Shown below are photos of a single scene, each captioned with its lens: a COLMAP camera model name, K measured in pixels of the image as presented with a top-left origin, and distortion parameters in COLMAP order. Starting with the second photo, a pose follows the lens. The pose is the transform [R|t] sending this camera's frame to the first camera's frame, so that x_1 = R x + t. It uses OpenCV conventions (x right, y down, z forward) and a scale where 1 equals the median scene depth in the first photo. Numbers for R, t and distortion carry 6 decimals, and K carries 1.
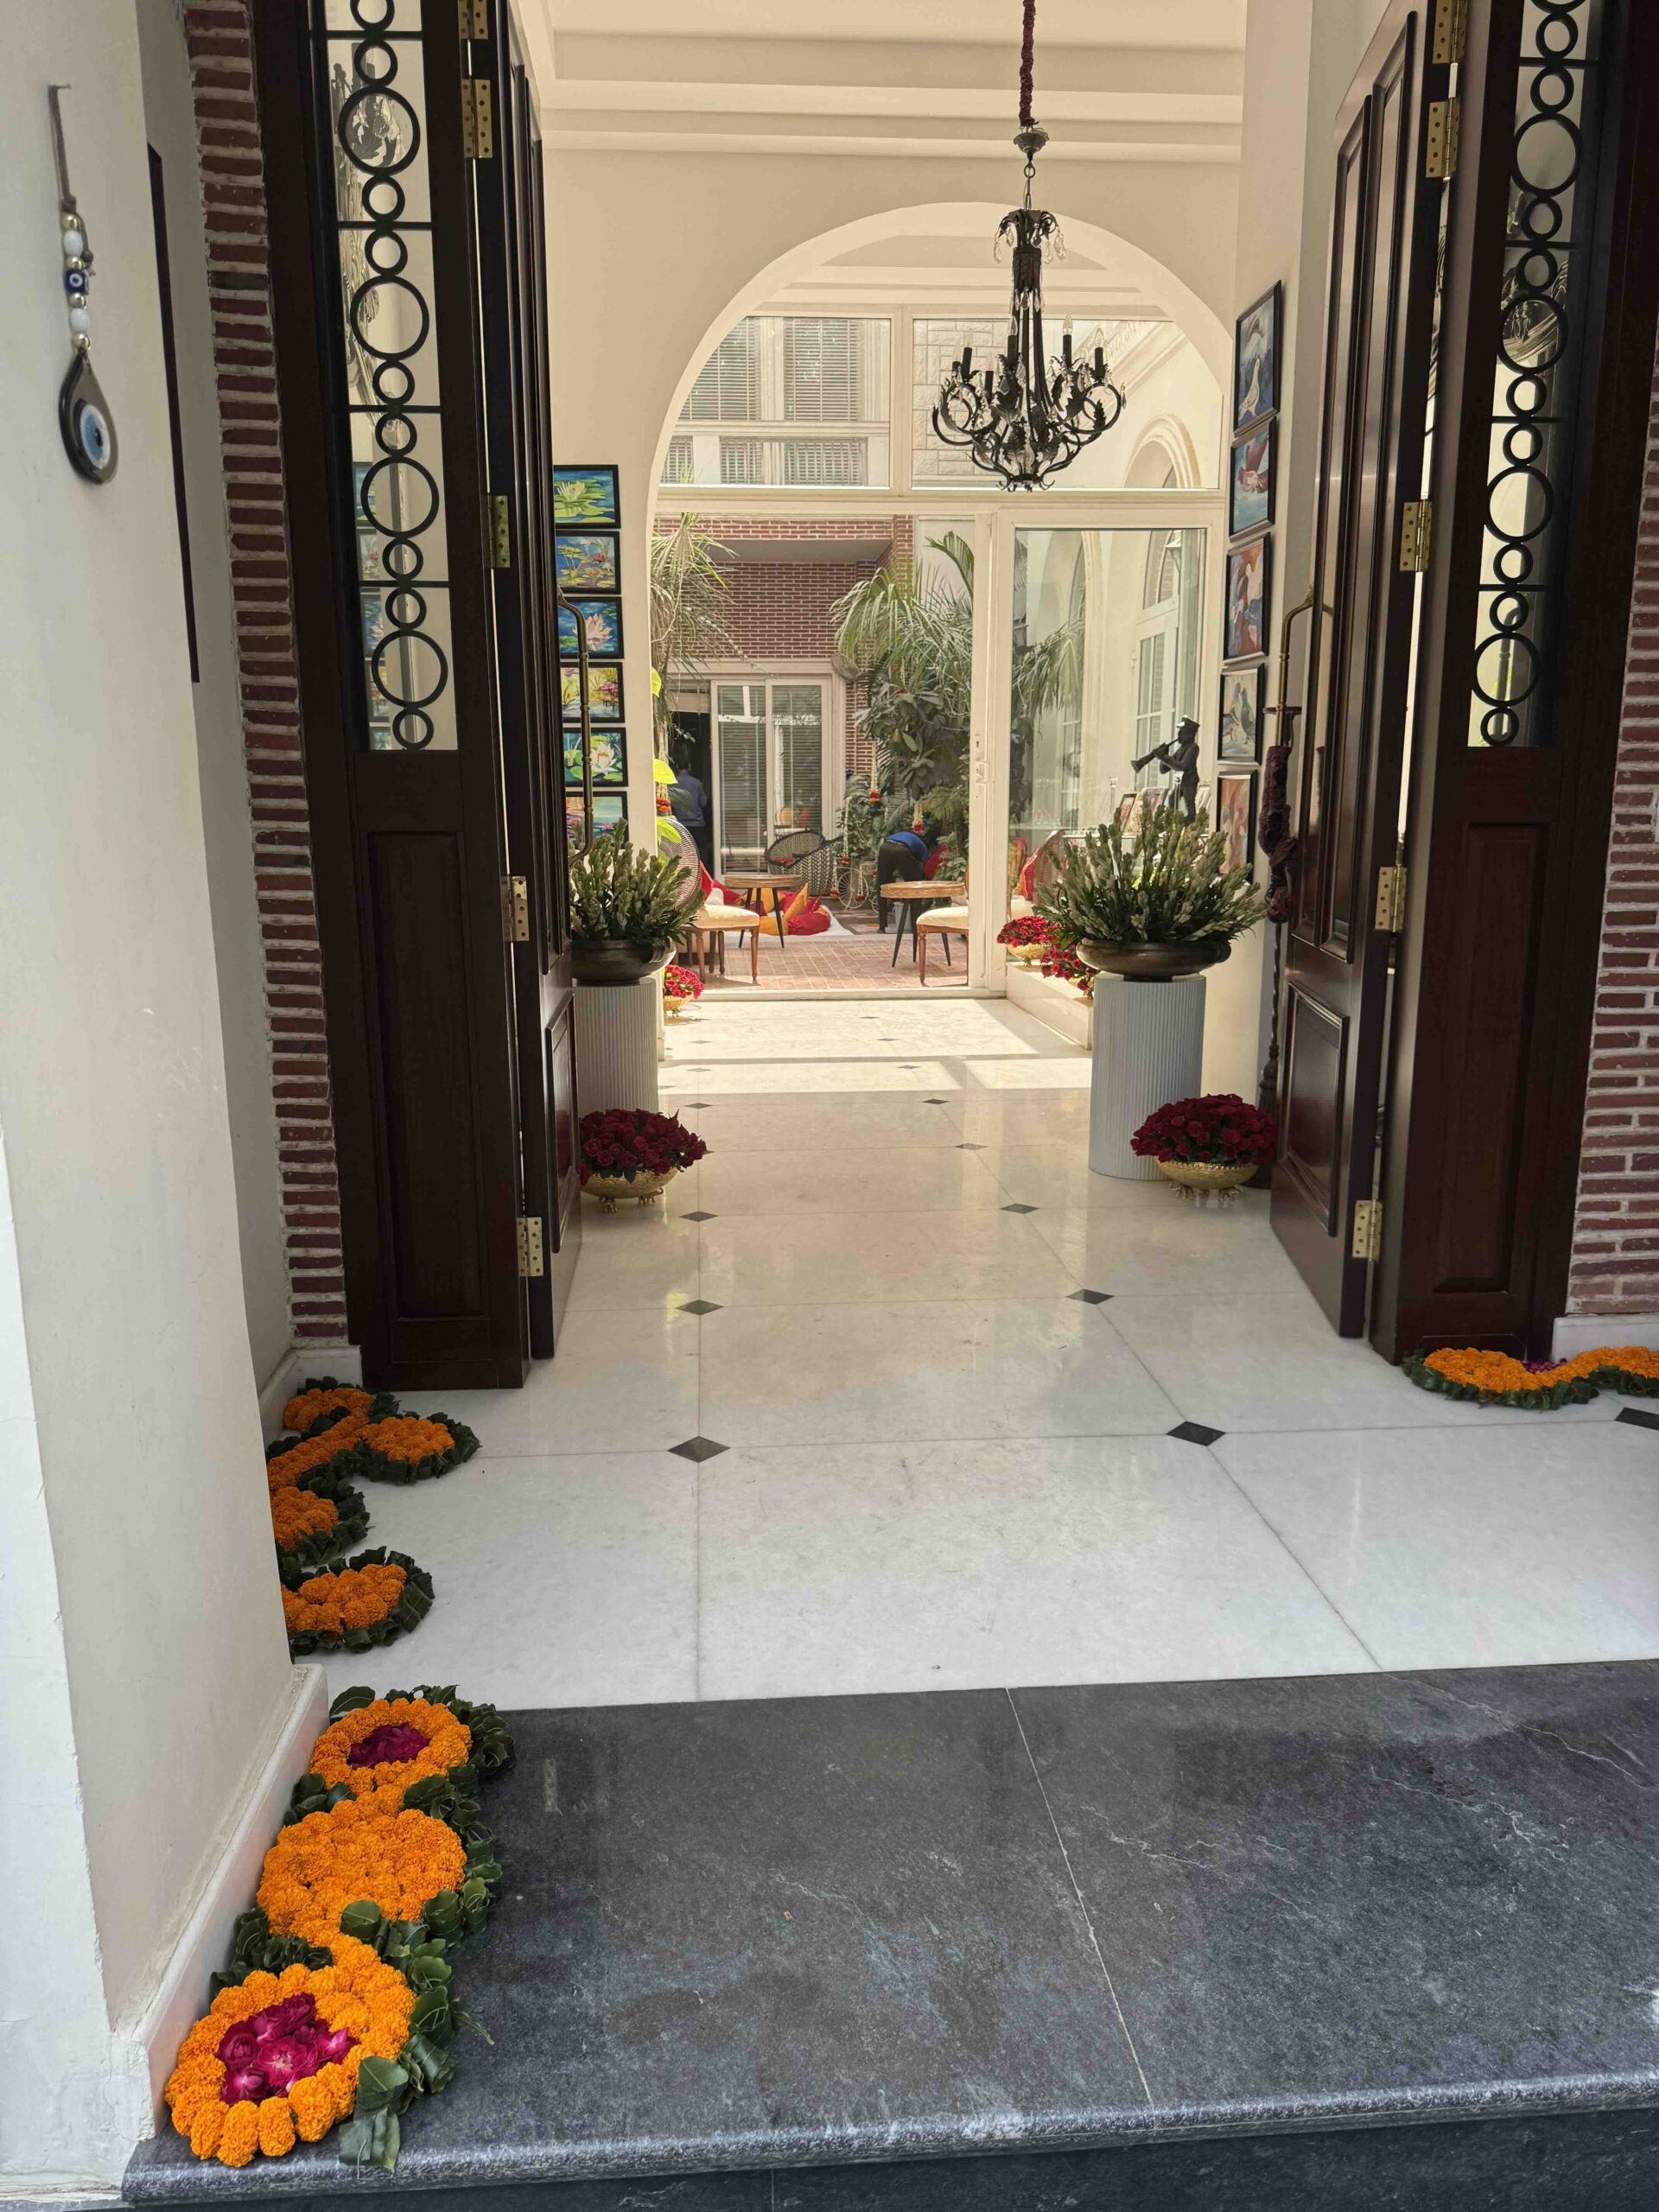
lens RADIAL K [[1568.0, 0, 824.3], [0, 1568.0, 1129.0], [0, 0, 1]] dist [-0.003006, -0.007456]
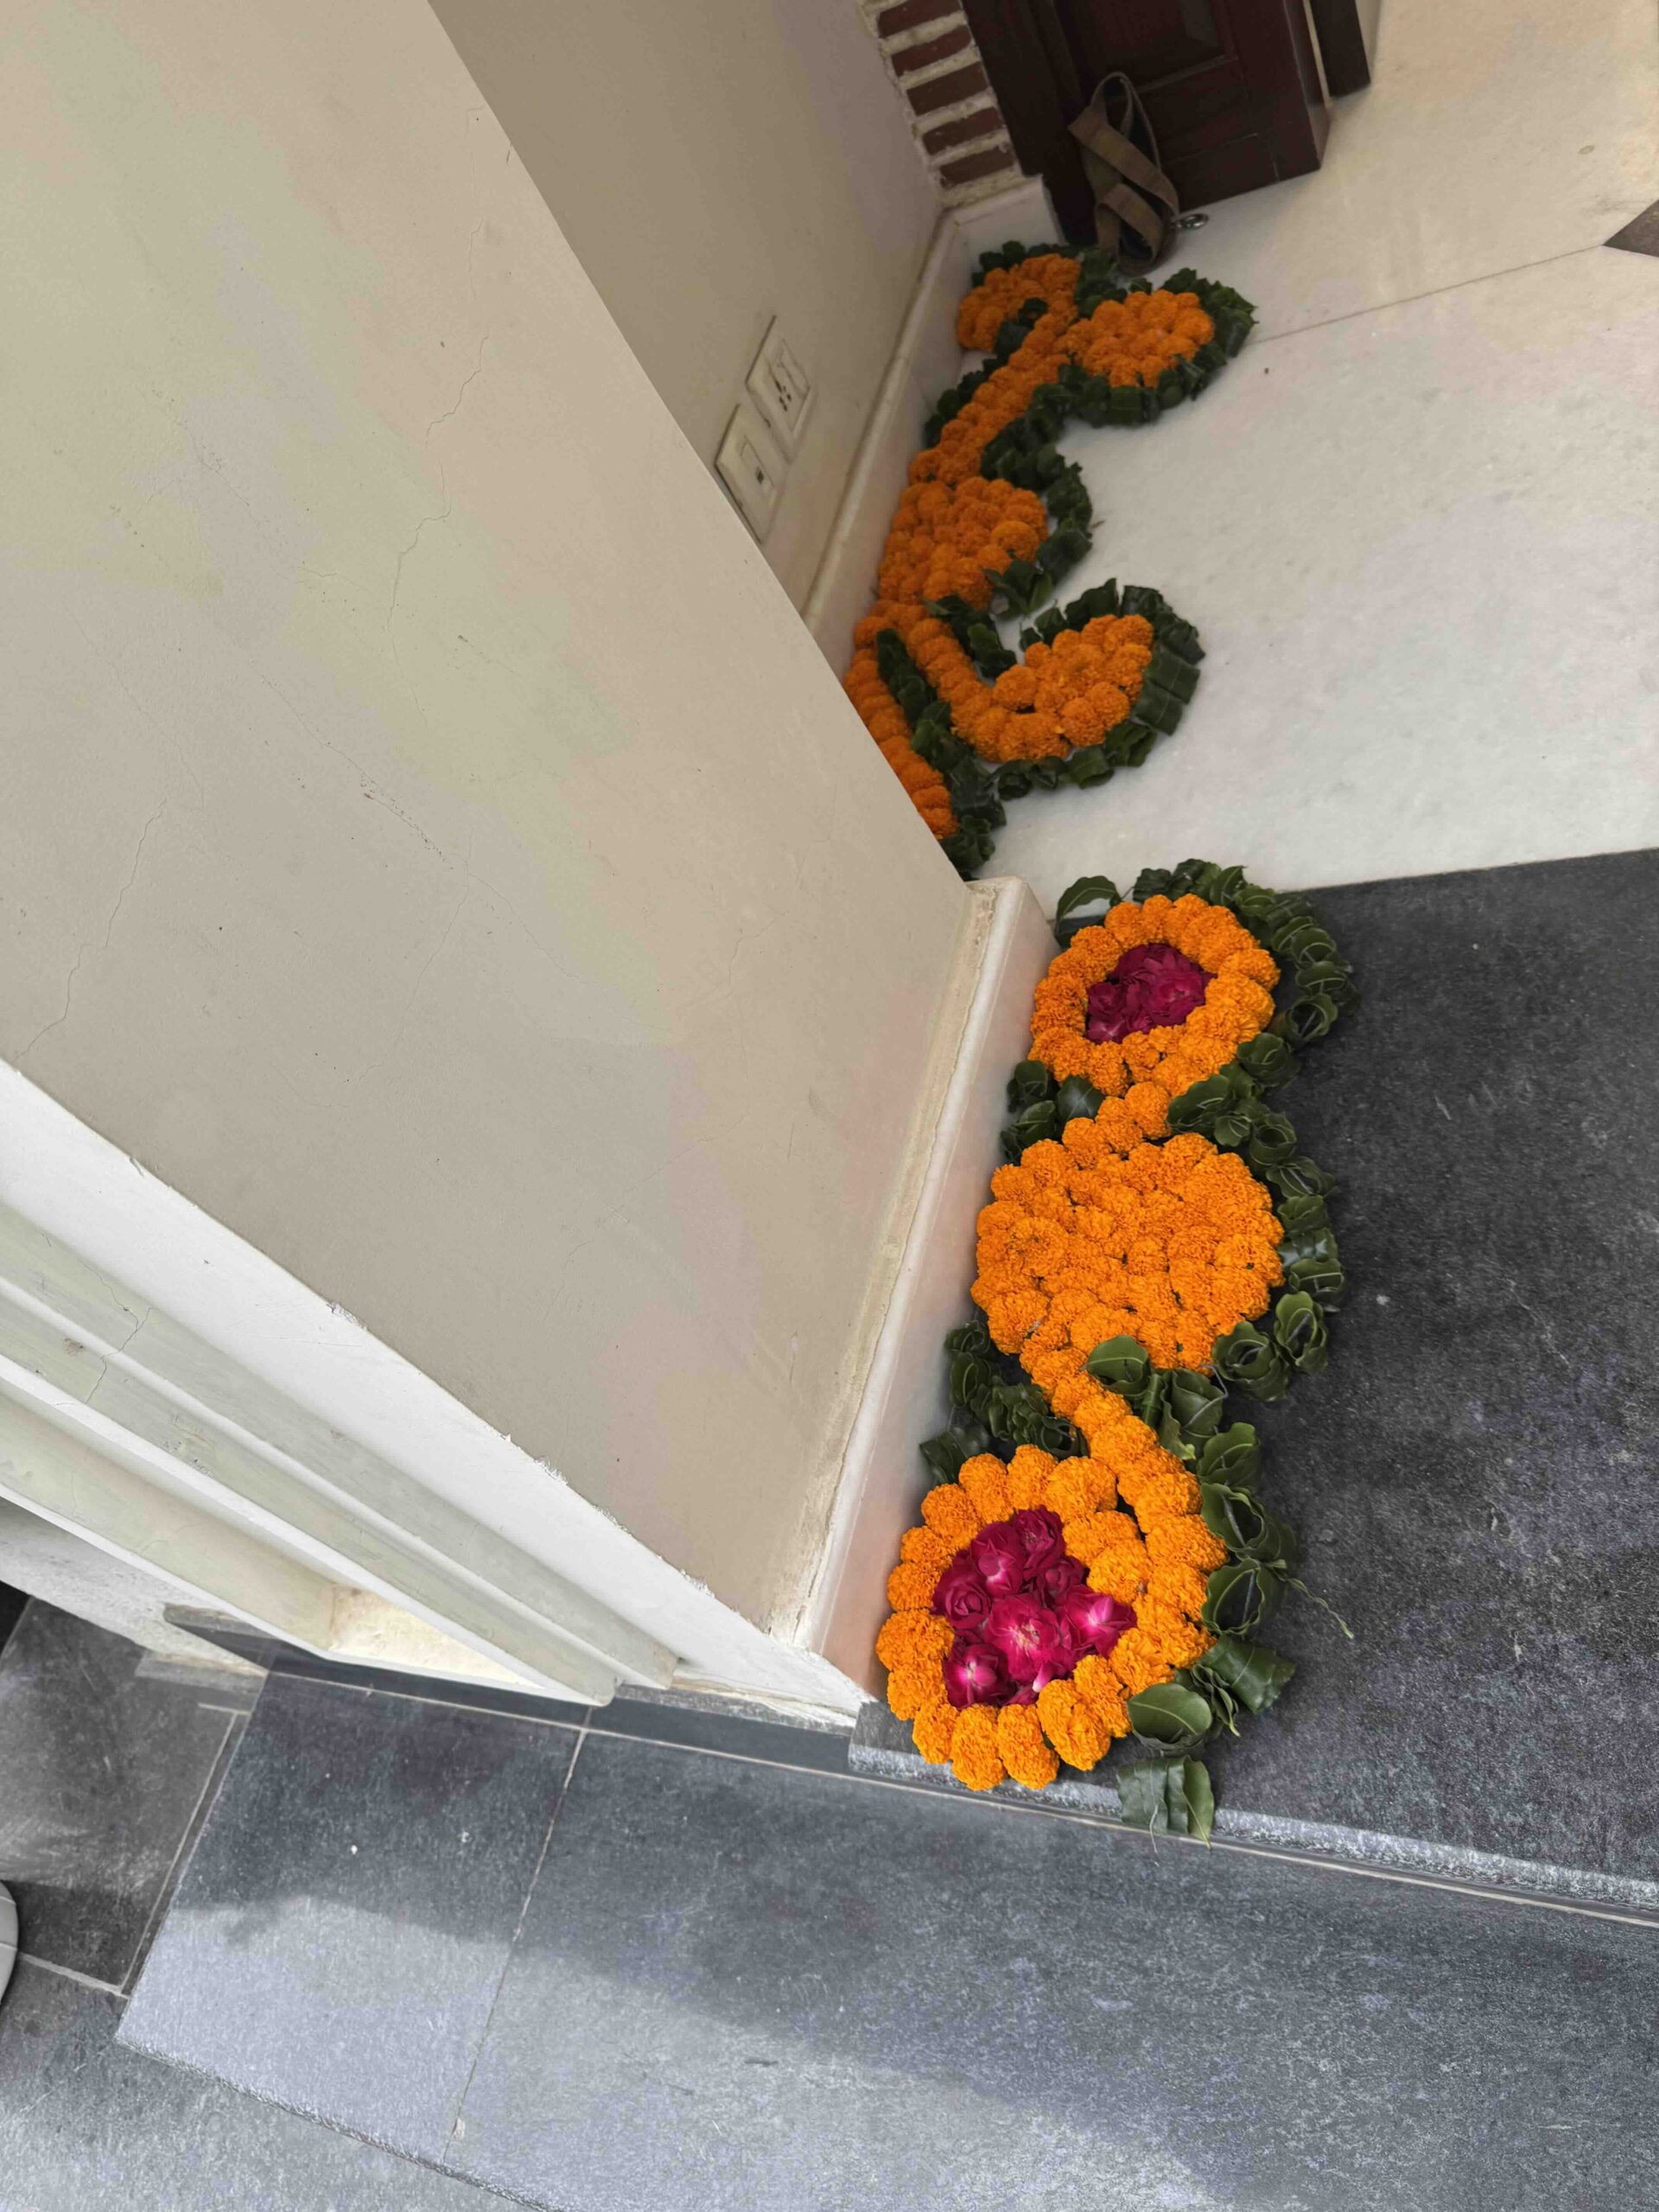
lens RADIAL K [[1612.4, 0, 829.5], [0, 1612.4, 1106.0], [0, 0, 1]] dist [0.040852, -0.080425]
pose [[0.844496, 0.007591, -0.535508, -0.041396], [0.363339, 0.726475, 0.583283, 0.005943], [0.393461, -0.687151, 0.610747, 0.553277]]
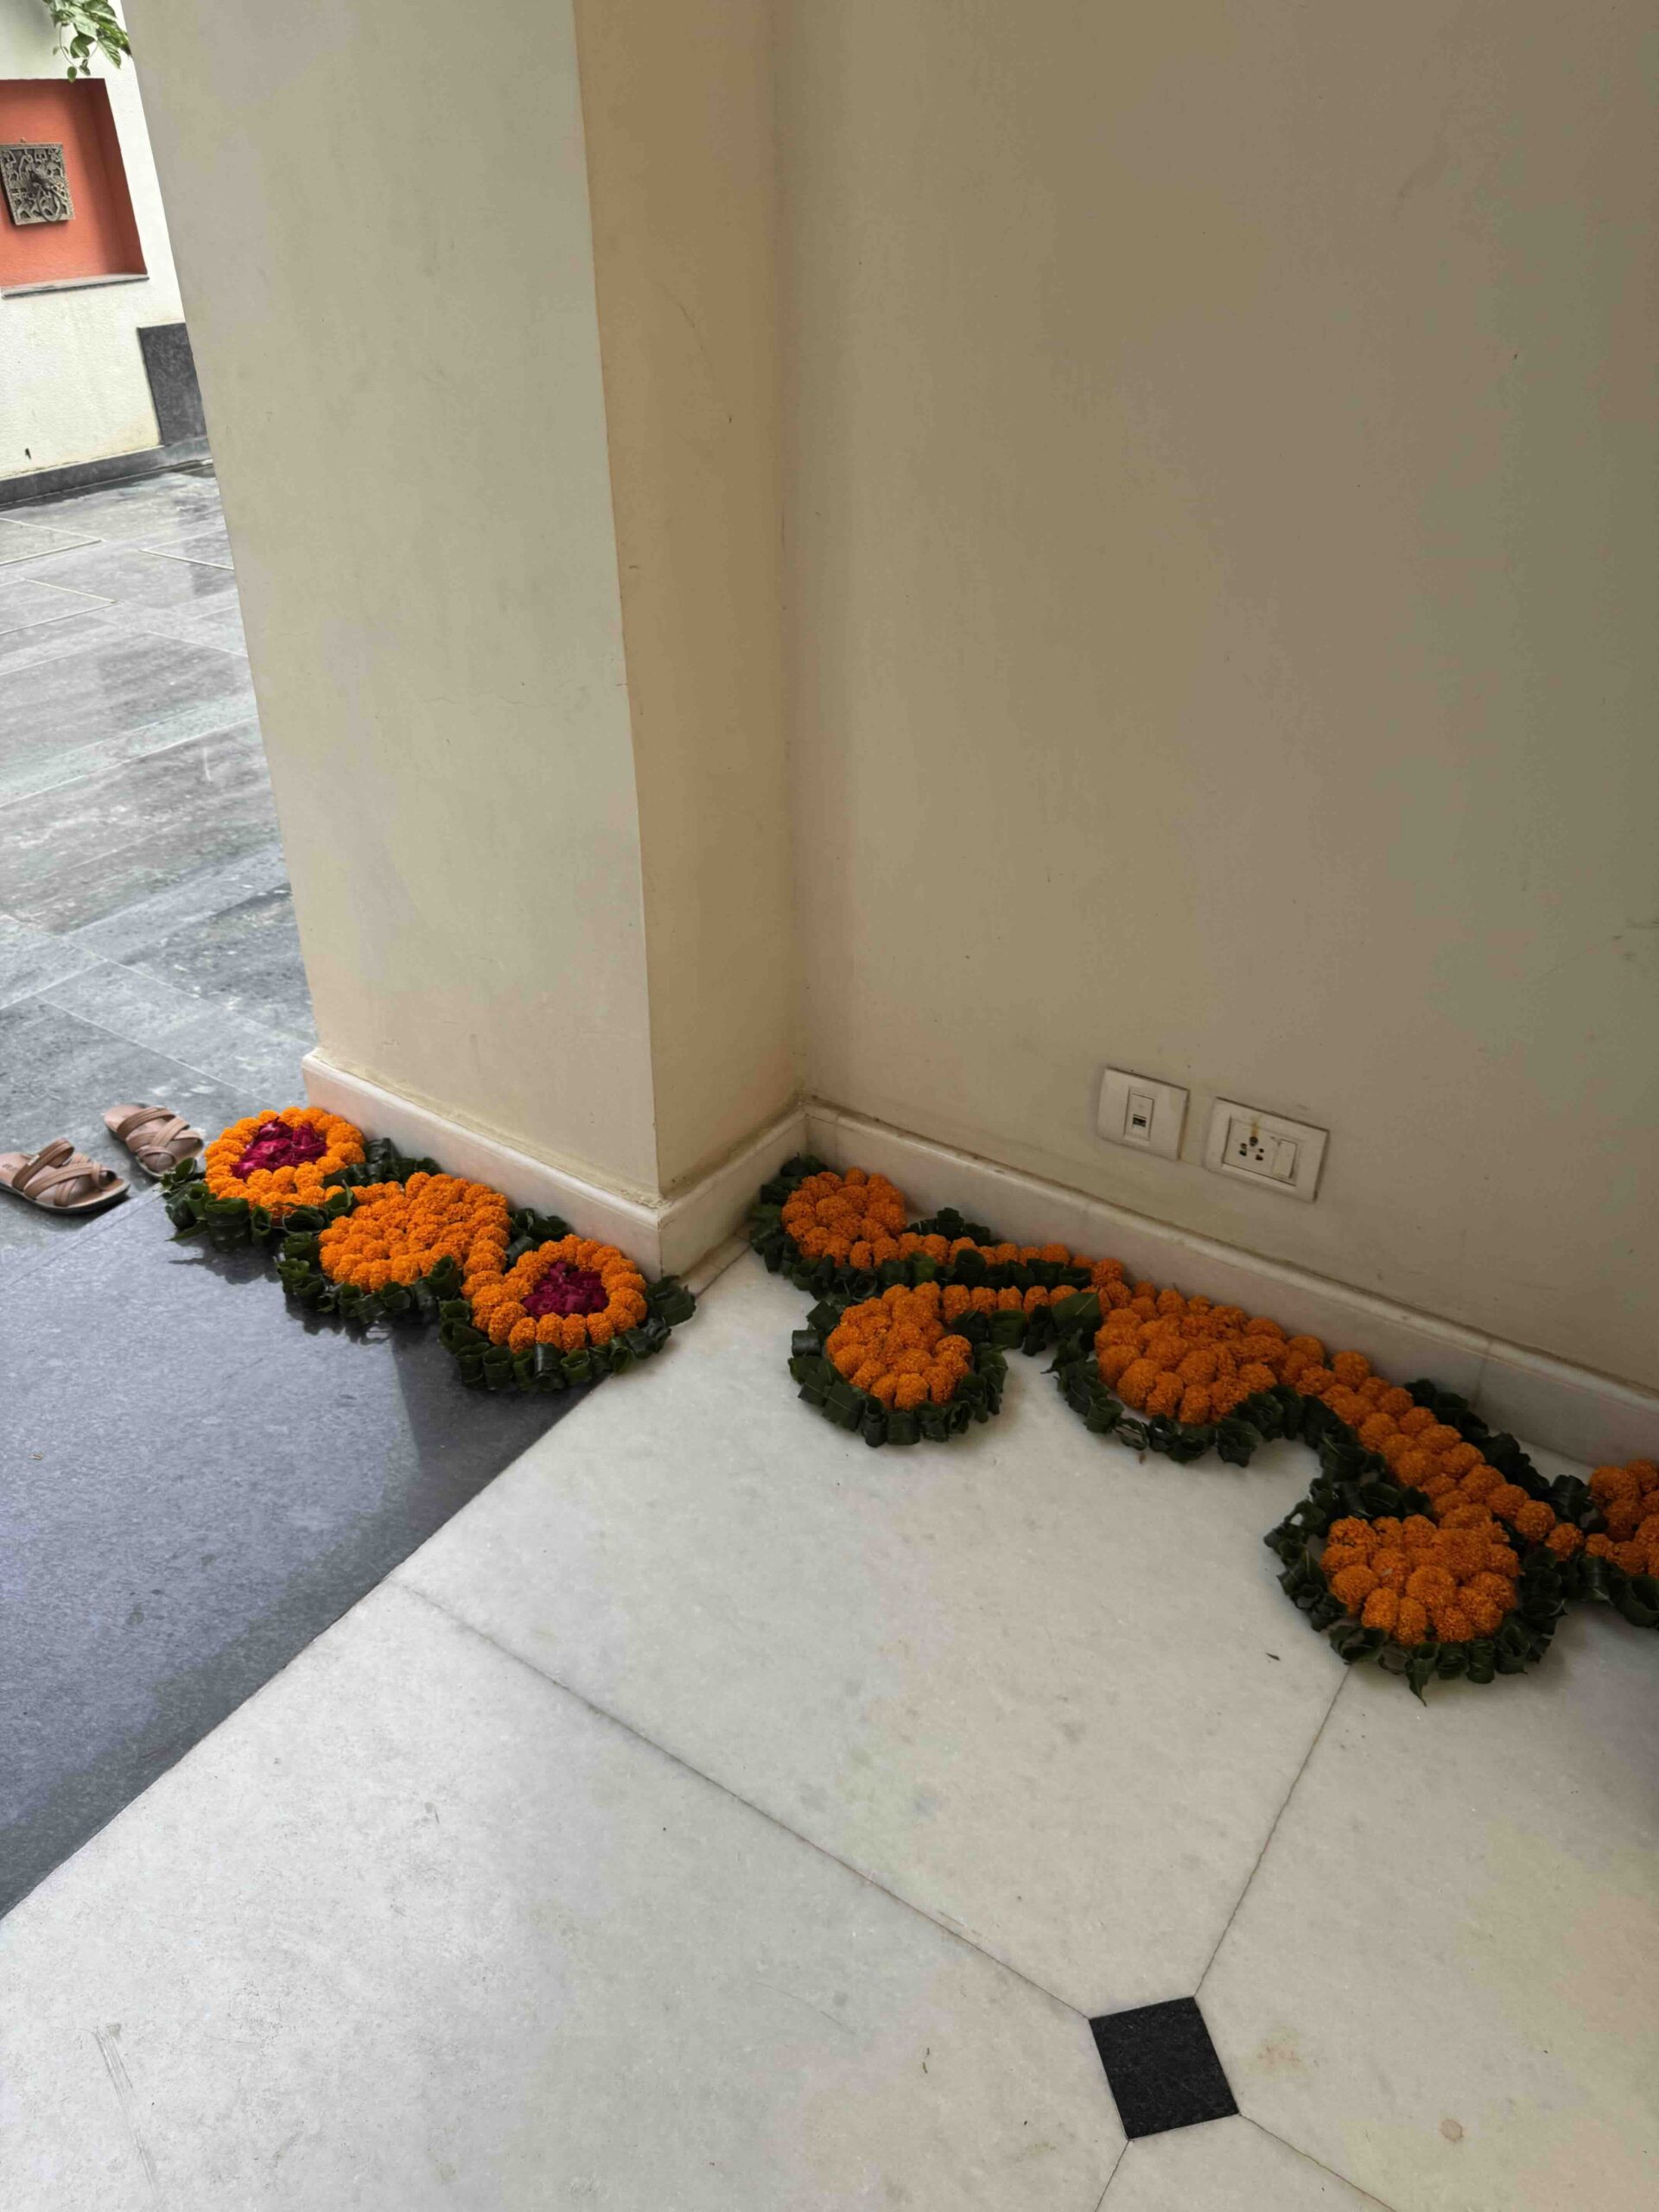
lens RADIAL K [[1568.0, 0, 824.3], [0, 1568.0, 1129.0], [0, 0, 1]] dist [-0.003006, -0.007456]
pose [[-0.620001, 0.451557, -0.641635, 0.184706], [-0.162999, 0.725813, 0.668302, -0.335199], [0.767483, 0.518933, -0.376401, 1.483685]]
